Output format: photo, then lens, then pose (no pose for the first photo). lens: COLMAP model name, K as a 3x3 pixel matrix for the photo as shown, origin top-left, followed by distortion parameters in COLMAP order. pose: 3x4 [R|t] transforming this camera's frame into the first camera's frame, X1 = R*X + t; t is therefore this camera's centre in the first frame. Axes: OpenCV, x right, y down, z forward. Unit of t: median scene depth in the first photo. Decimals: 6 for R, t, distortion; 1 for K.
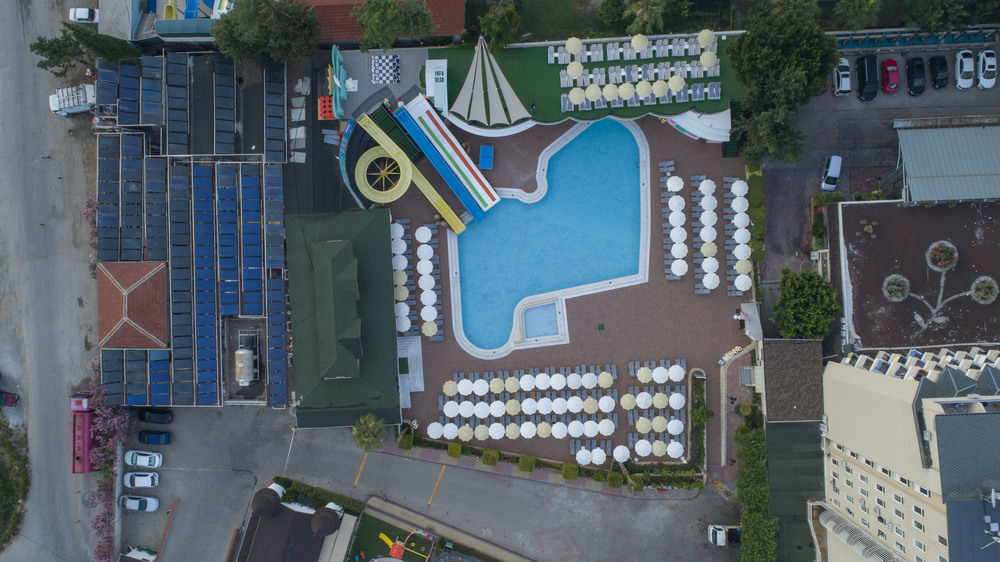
lens RADIAL K [[683.0, 0, 500.0], [0, 683.0, 281.0], [0, 0, 1]] dist [0.006128, 0.007887]
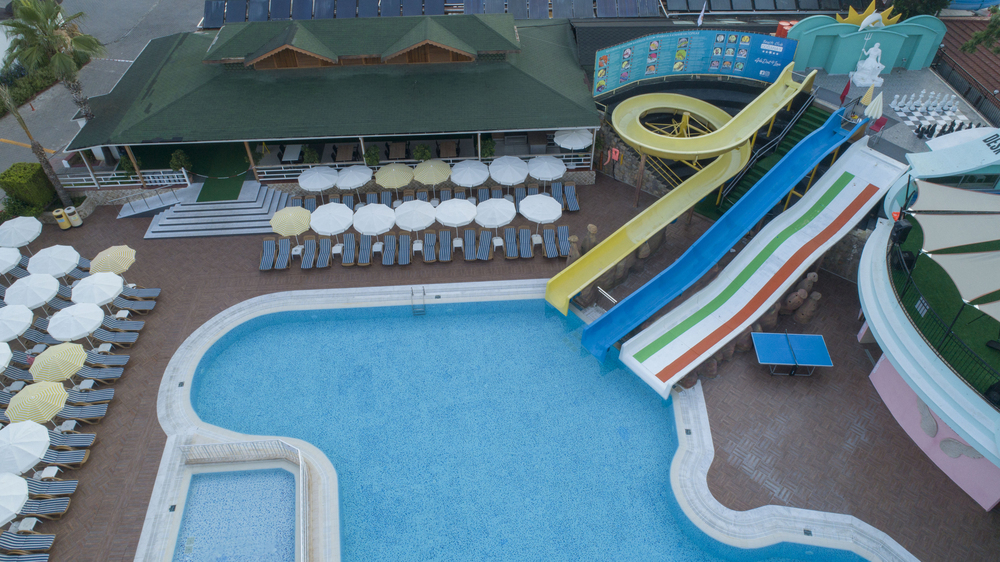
lens RADIAL K [[671.3, 0, 500.0], [0, 671.3, 281.0], [0, 0, 1]] dist [-0.007405, -0.000702]
pose [[-0.000499, 0.699853, -0.714287, 0.185219], [-0.999877, 0.010848, 0.011327, -0.049017], [0.015676, 0.714205, 0.699761, 0.769535]]
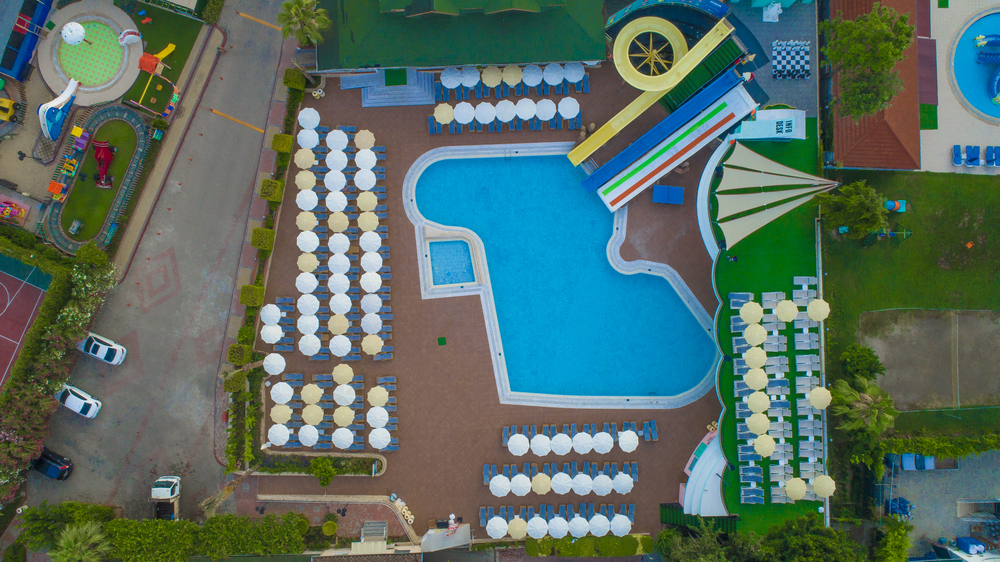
lens RADIAL K [[683.0, 0, 500.0], [0, 683.0, 281.0], [0, 0, 1]] dist [0.006128, 0.007887]
pose [[-0.019729, 0.999643, 0.018043, 0.067190], [-0.999805, -0.019722, -0.000569, 0.005029], [-0.000213, -0.018050, 0.999837, 0.244004]]
